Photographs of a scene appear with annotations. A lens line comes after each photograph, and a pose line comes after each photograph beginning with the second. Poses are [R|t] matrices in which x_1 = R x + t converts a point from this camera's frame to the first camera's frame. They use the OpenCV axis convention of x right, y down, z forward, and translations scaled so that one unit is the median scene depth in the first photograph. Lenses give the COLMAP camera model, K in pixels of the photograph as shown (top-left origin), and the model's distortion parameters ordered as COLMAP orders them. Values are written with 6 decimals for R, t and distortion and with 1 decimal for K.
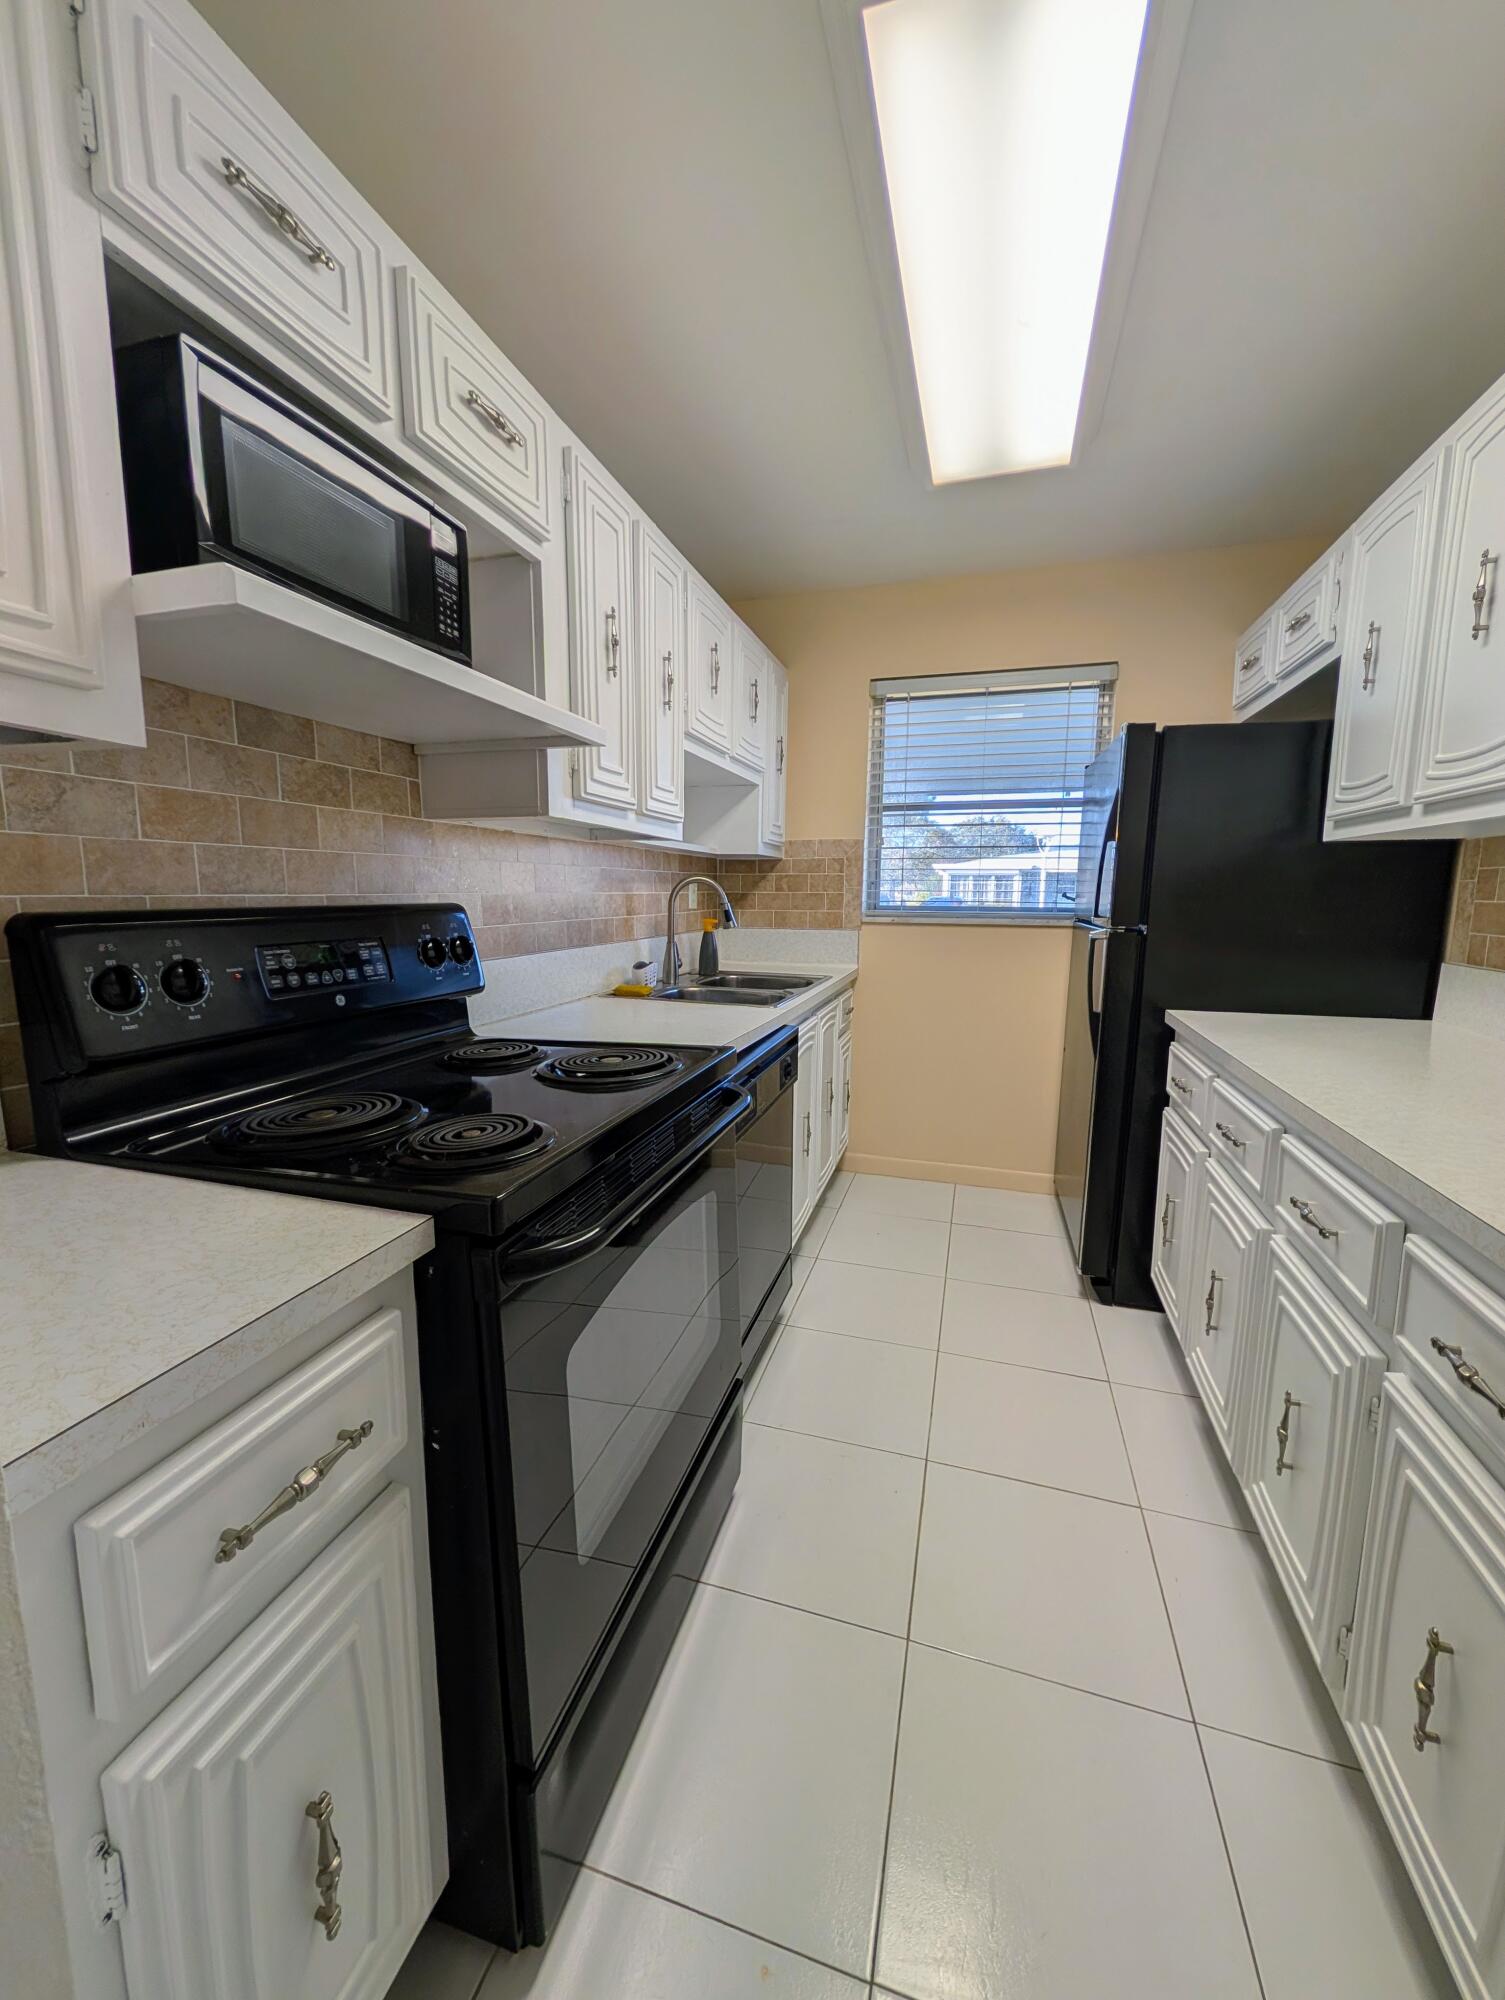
lens RADIAL K [[769.9, 0, 749.1], [0, 769.9, 1000.6], [0, 0, 1]] dist [-0.000457, -0.000034]
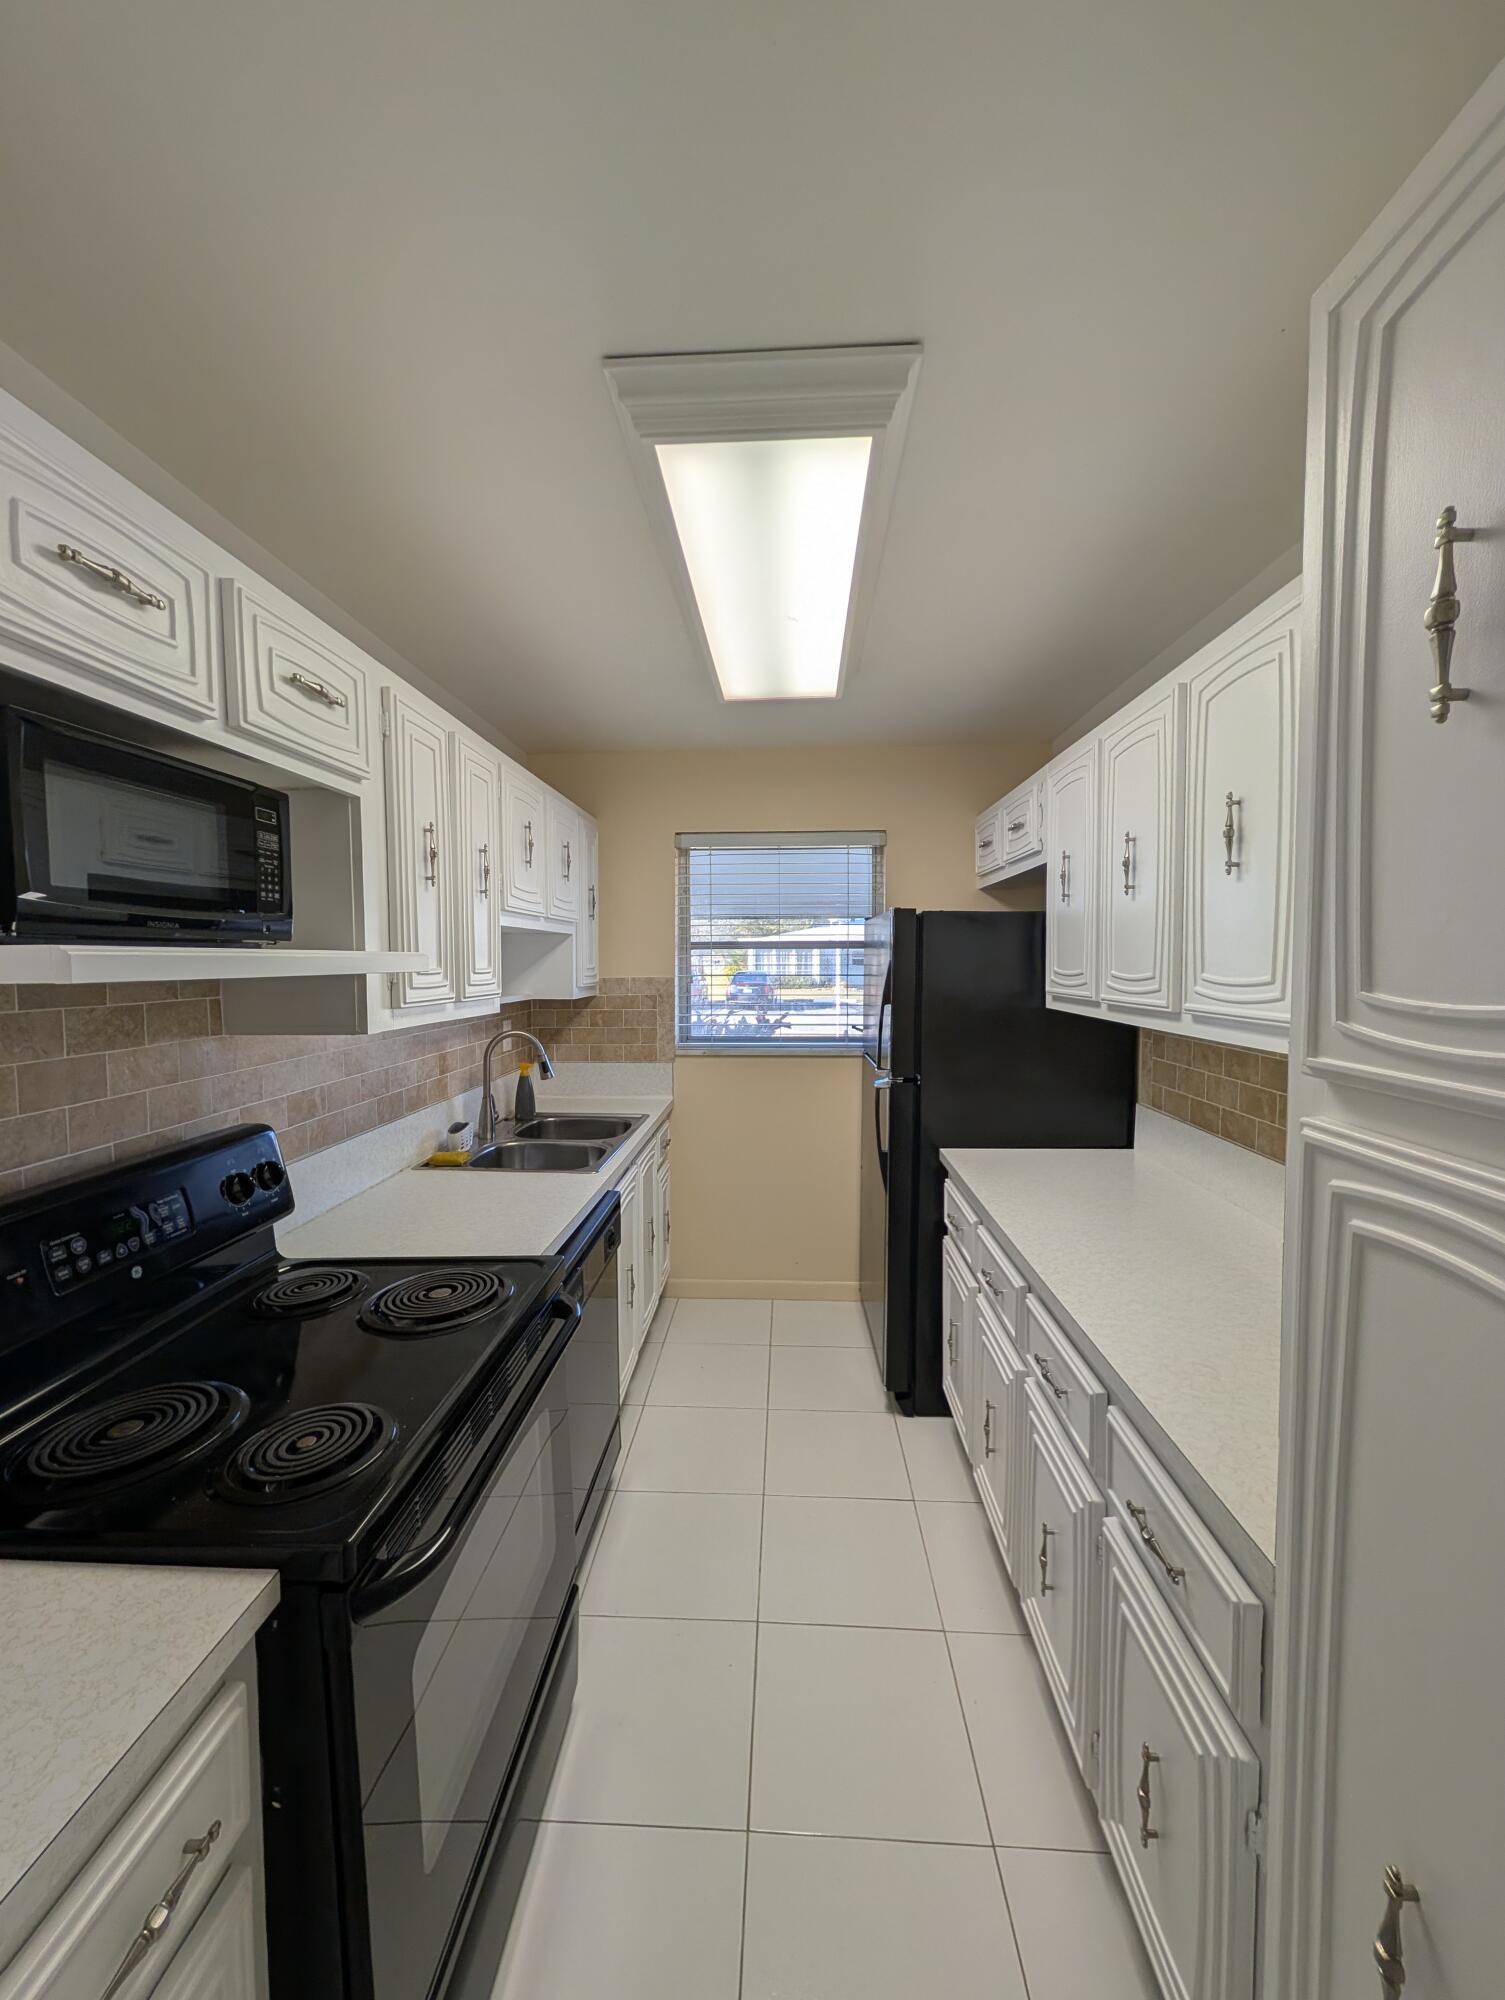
lens RADIAL K [[769.9, 0, 750.4], [0, 769.9, 1000.2], [0, 0, 1]] dist [-0.000457, -0.000034]
pose [[0.969732, -0.023304, 0.243057, -0.016658], [0.044860, 0.995495, -0.083532, -0.175070], [-0.240015, 0.091907, 0.966409, -0.101257]]
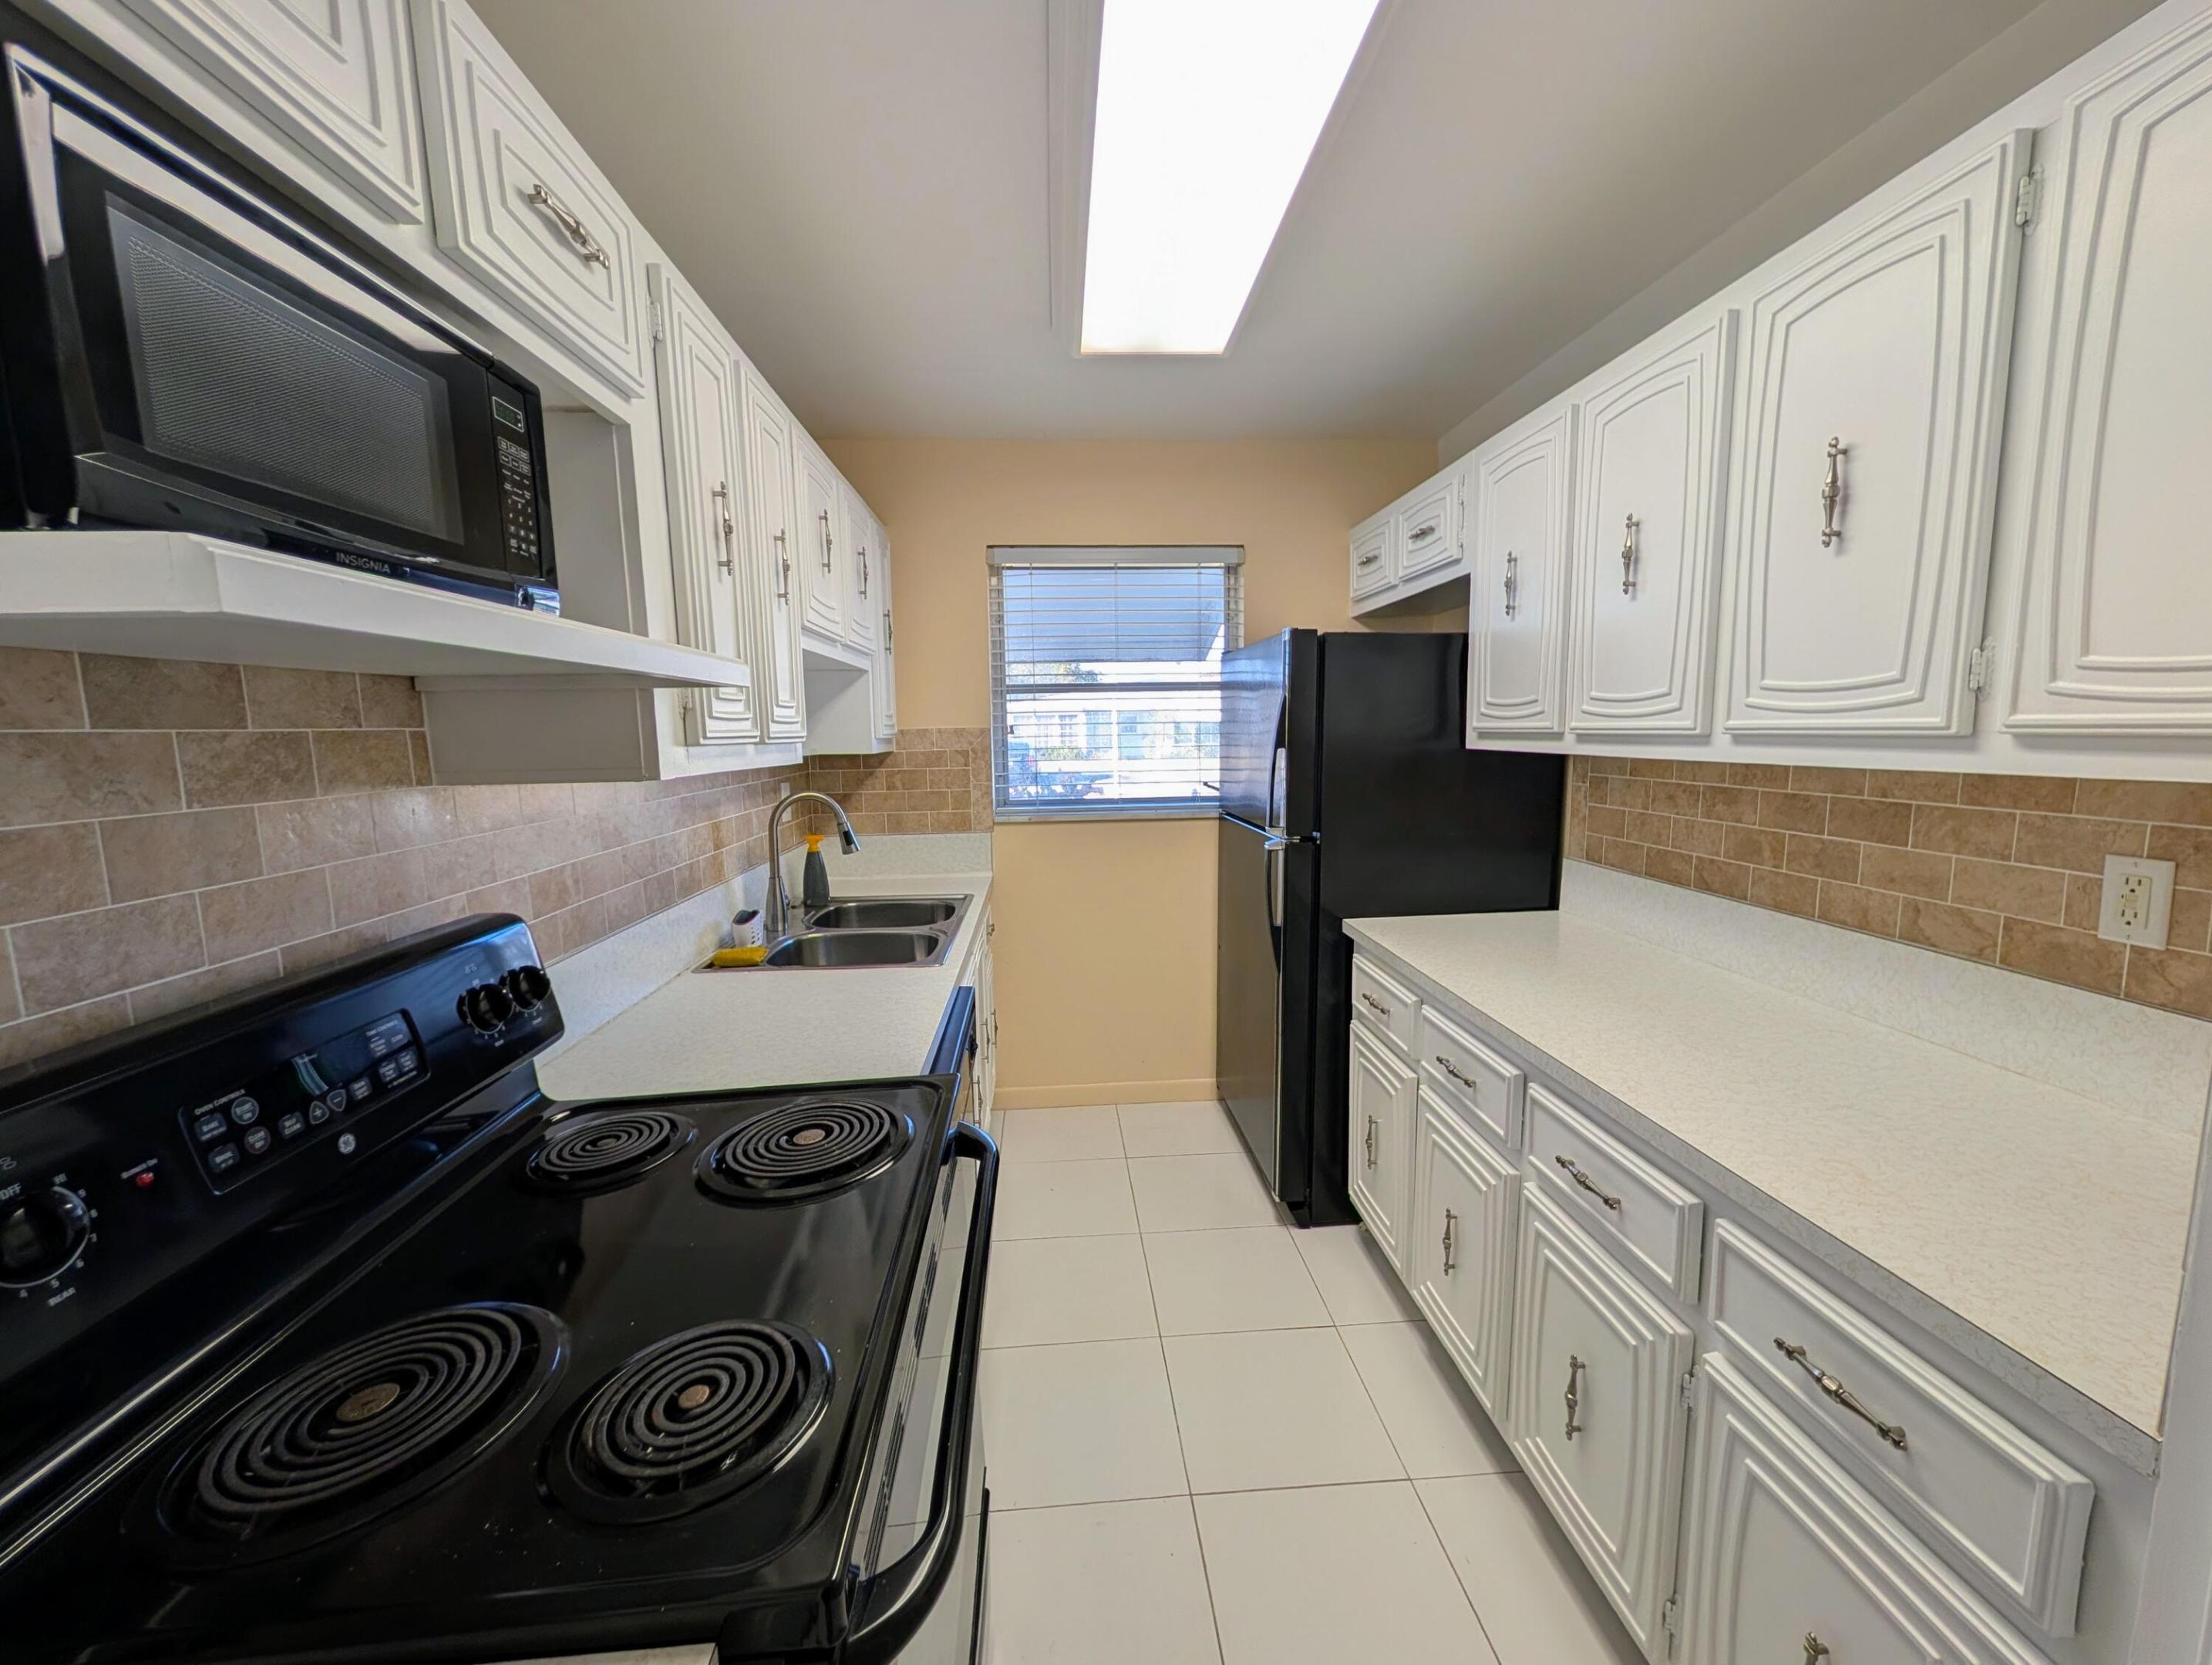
lens RADIAL K [[851.4, 0, 1108.2], [0, 851.4, 836.4], [0, 0, 1]] dist [-0.000457, -0.000034]
pose [[0.932420, -0.067964, 0.354928, -0.155476], [0.073967, 0.997255, -0.003355, -0.153731], [-0.353725, 0.029381, 0.934888, 0.127483]]
